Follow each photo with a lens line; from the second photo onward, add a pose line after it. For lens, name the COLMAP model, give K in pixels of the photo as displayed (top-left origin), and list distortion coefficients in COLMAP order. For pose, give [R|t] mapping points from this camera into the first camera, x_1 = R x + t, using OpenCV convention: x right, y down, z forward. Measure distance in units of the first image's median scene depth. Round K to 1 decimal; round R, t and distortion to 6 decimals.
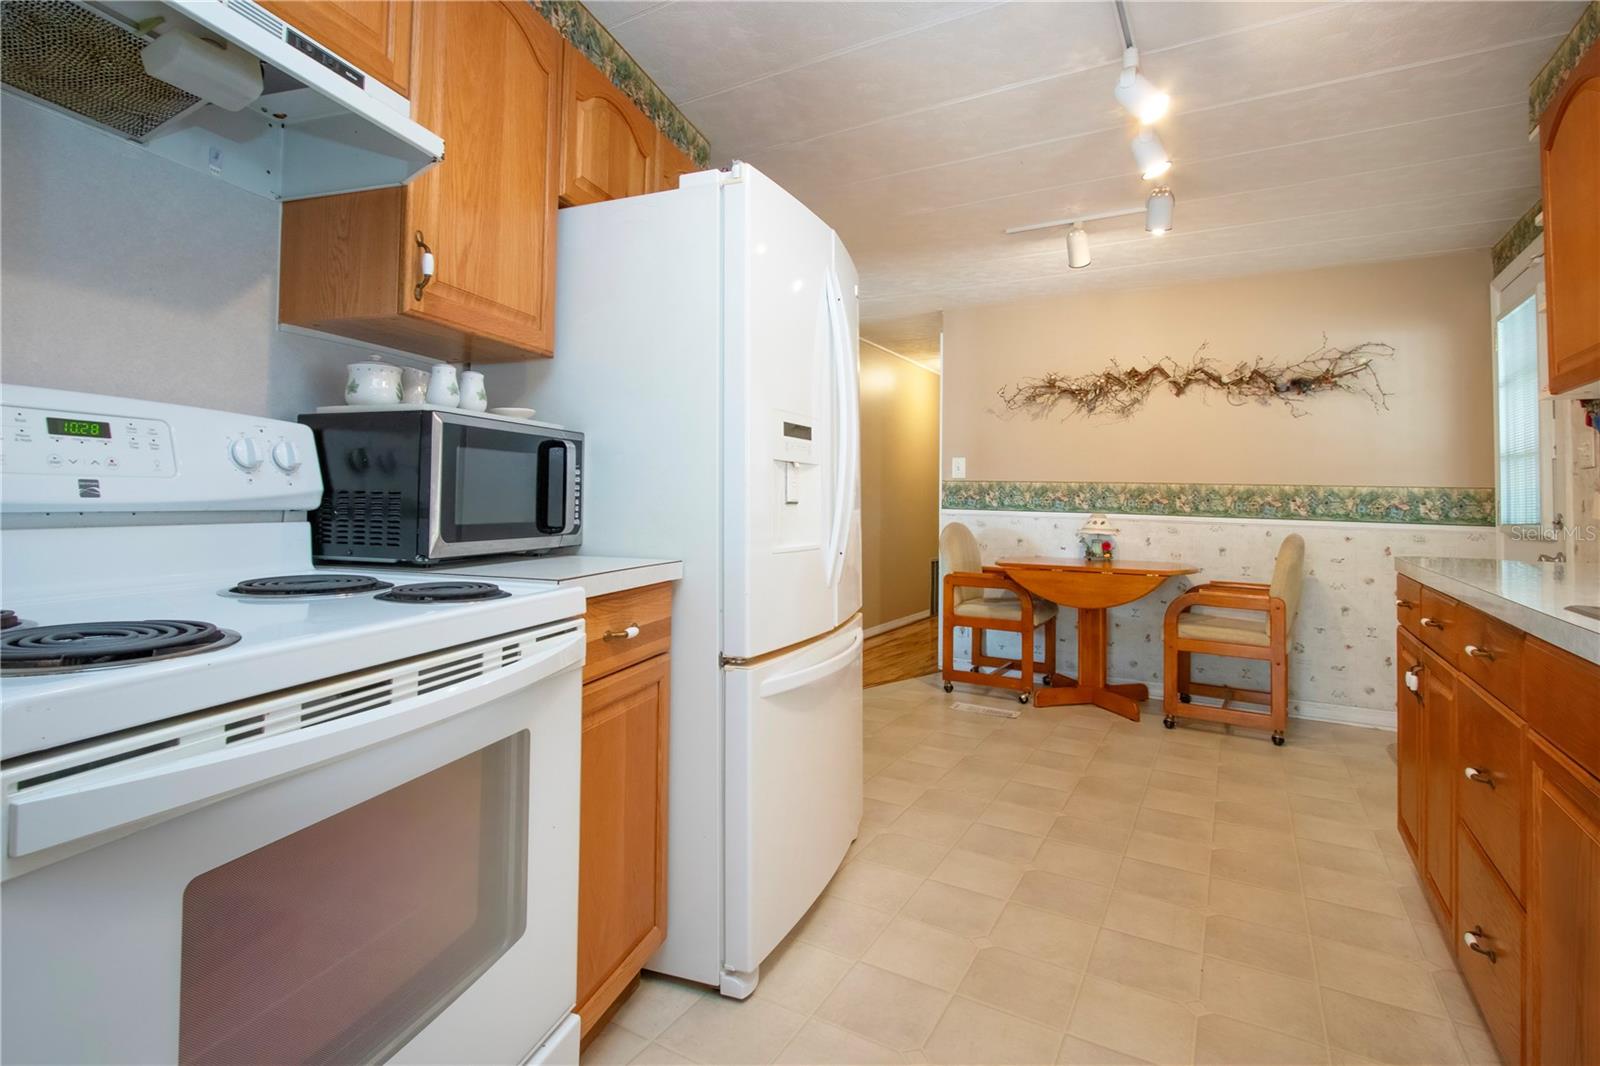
lens RADIAL K [[775.7, 0, 756.5], [0, 775.7, 486.5], [0, 0, 1]] dist [-0.015678, 0.002841]
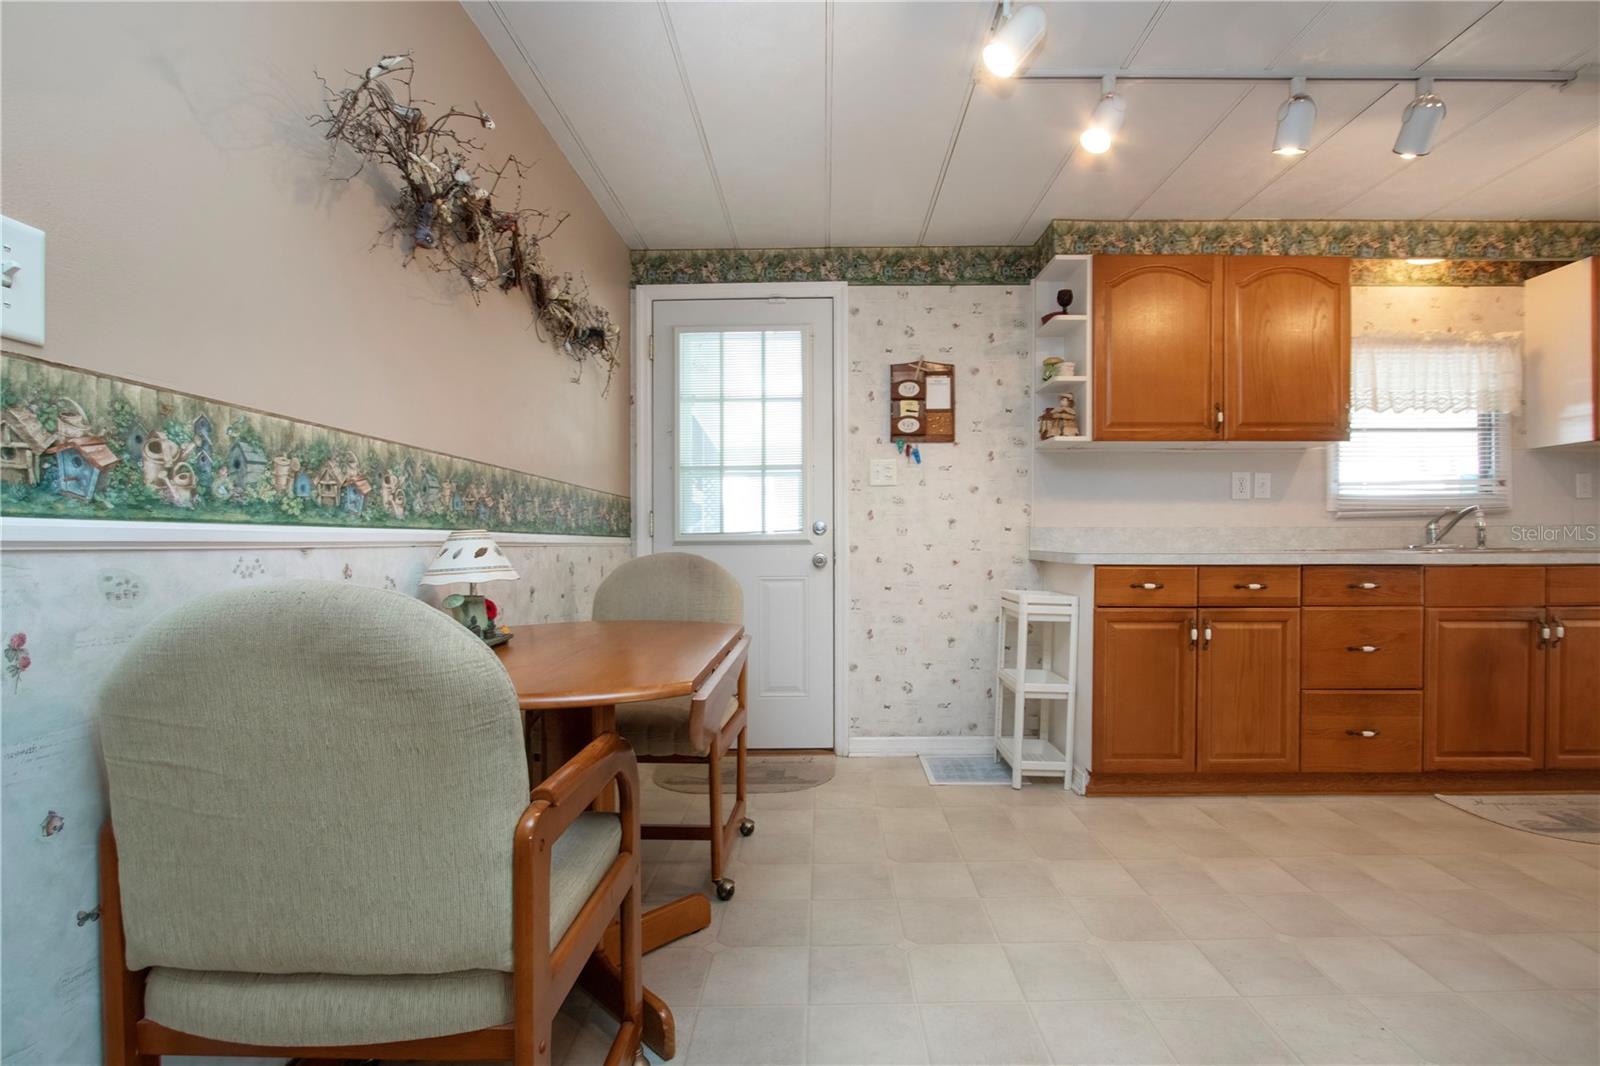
lens RADIAL K [[775.7, 0, 813.2], [0, 775.7, 562.9], [0, 0, 1]] dist [-0.015678, 0.002841]
pose [[-0.540475, -0.035394, 0.840615, 0.035437], [-0.014827, 0.999360, 0.032545, 0.068756], [-0.841229, 0.005126, -0.540654, 2.006467]]
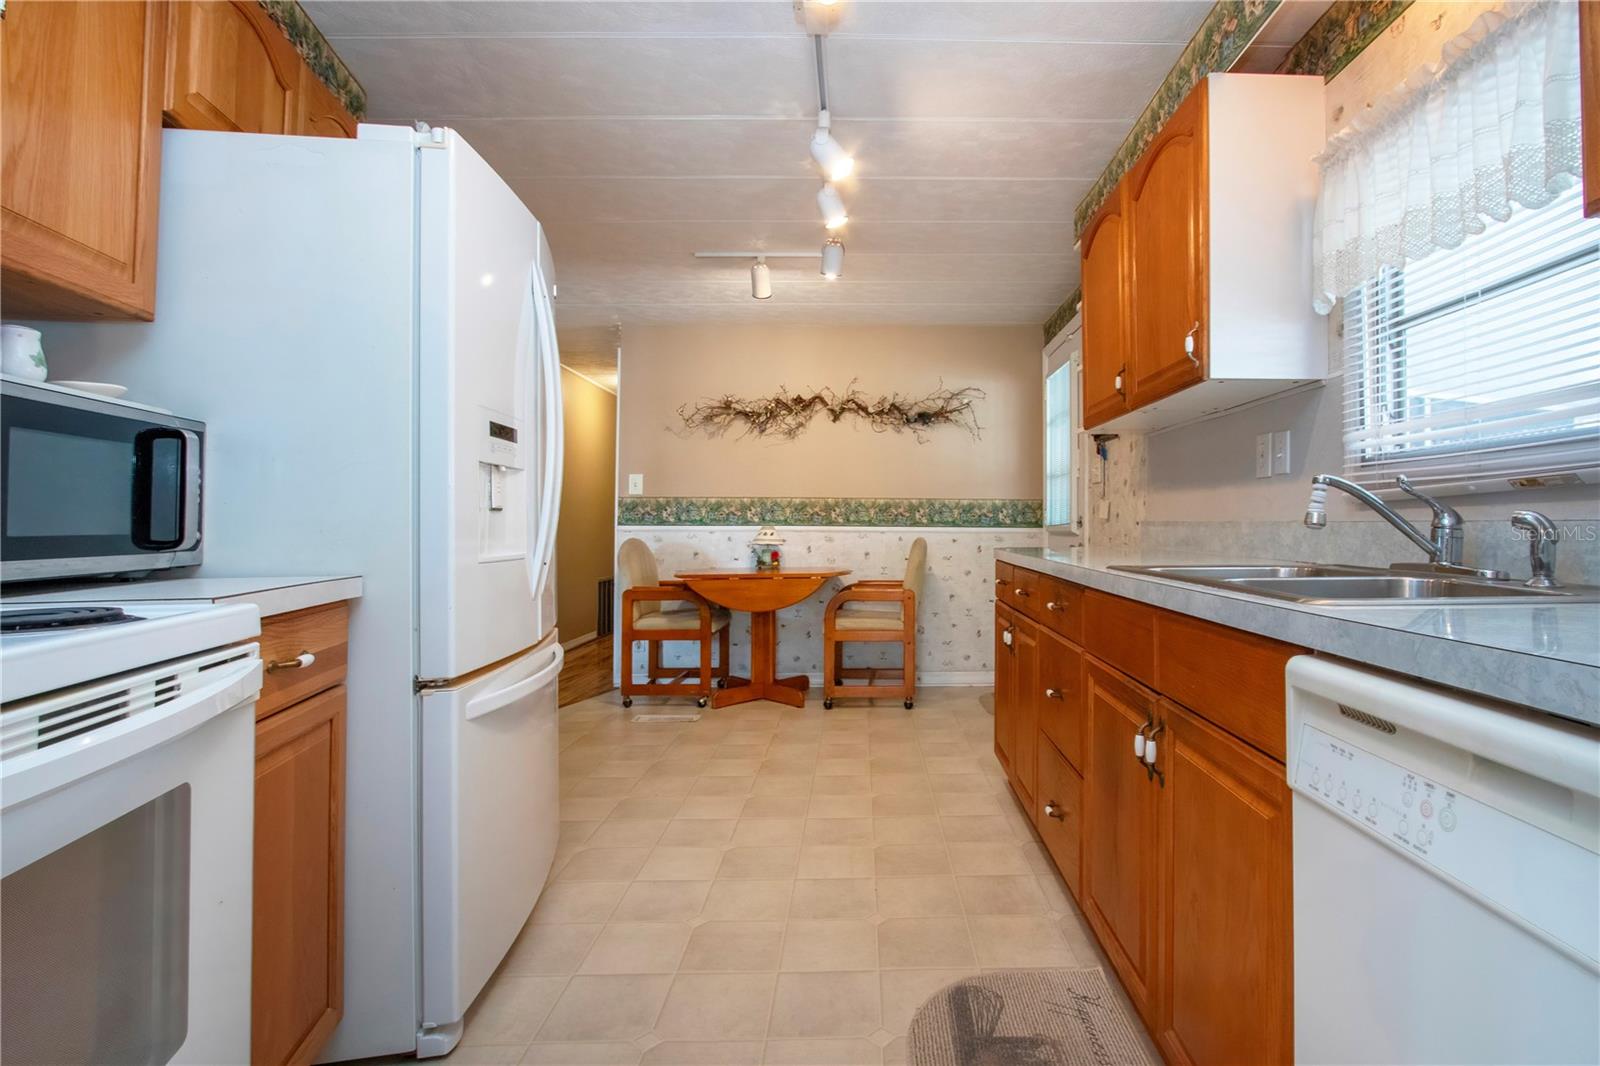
lens RADIAL K [[775.7, 0, 853.9], [0, 775.7, 524.3], [0, 0, 1]] dist [-0.015678, 0.002841]
pose [[0.850869, -0.012647, 0.525226, -0.071747], [0.001791, 0.999774, 0.021171, 0.019158], [-0.525375, -0.017073, 0.850700, -0.012863]]
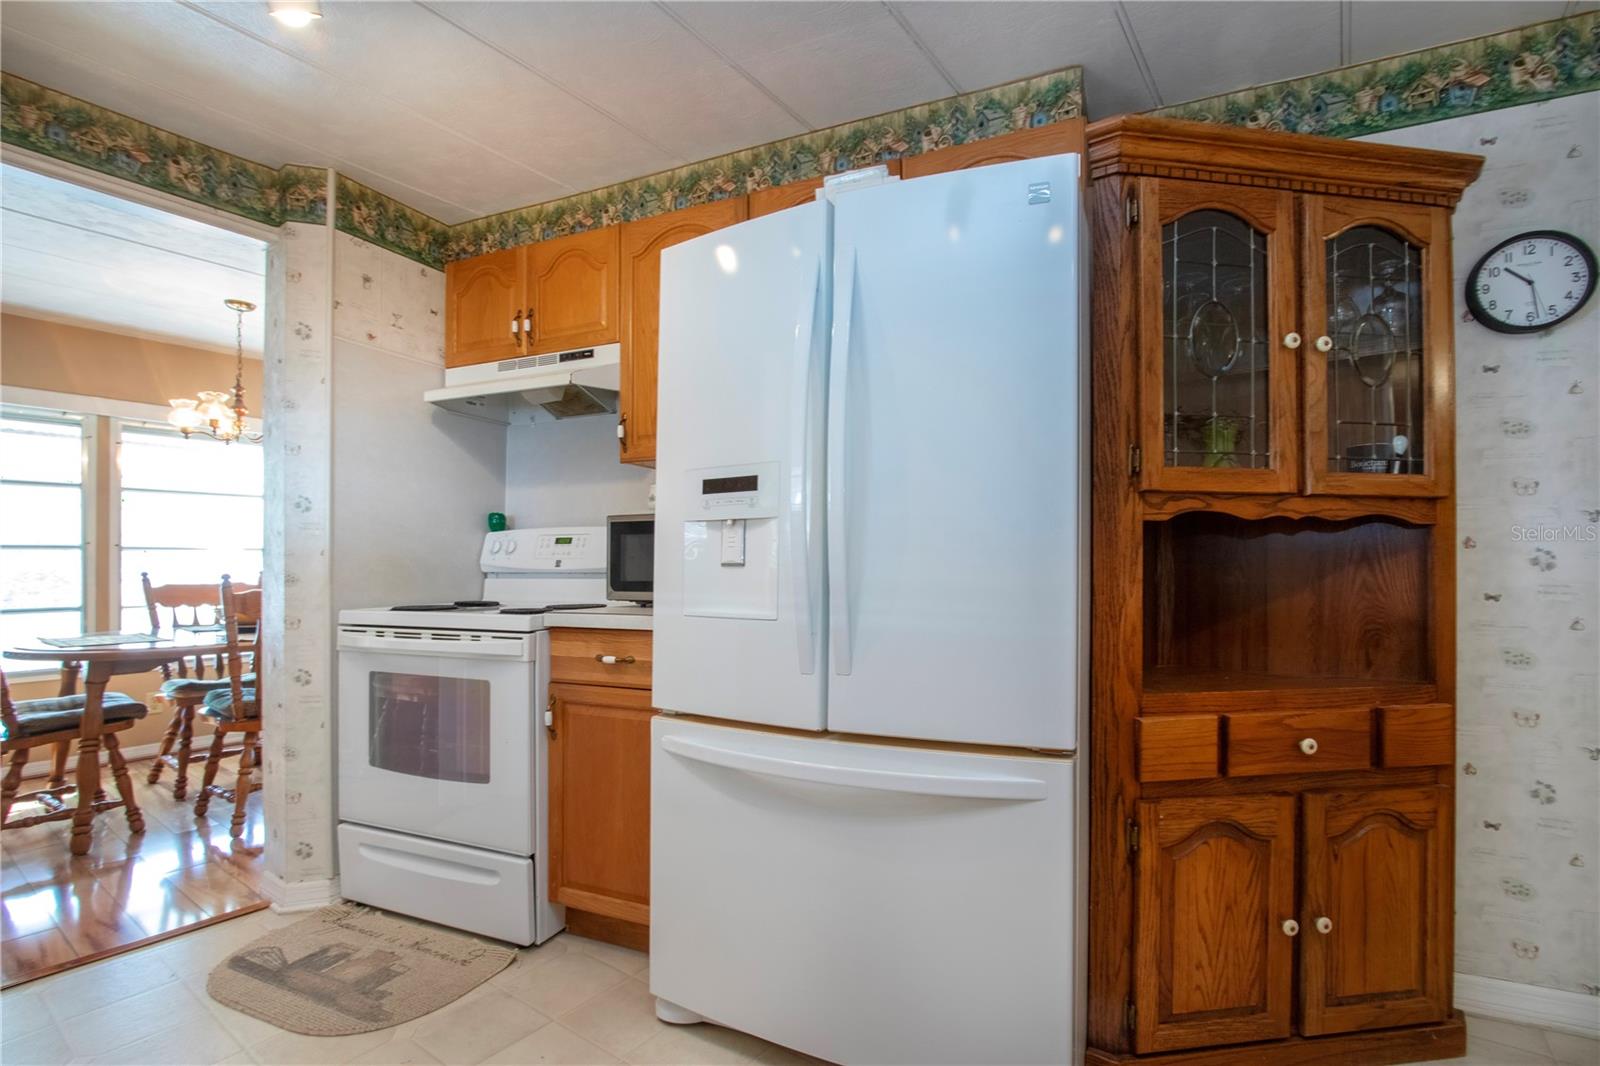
lens RADIAL K [[731.7, 0, 810.0], [0, 731.7, 565.3], [0, 0, 1]] dist [-0.015529, -0.000166]
pose [[-0.072743, -0.015155, -0.997236, 0.702585], [0.017222, 0.999716, -0.016449, 0.028955], [0.997202, -0.018371, -0.072461, 0.914195]]
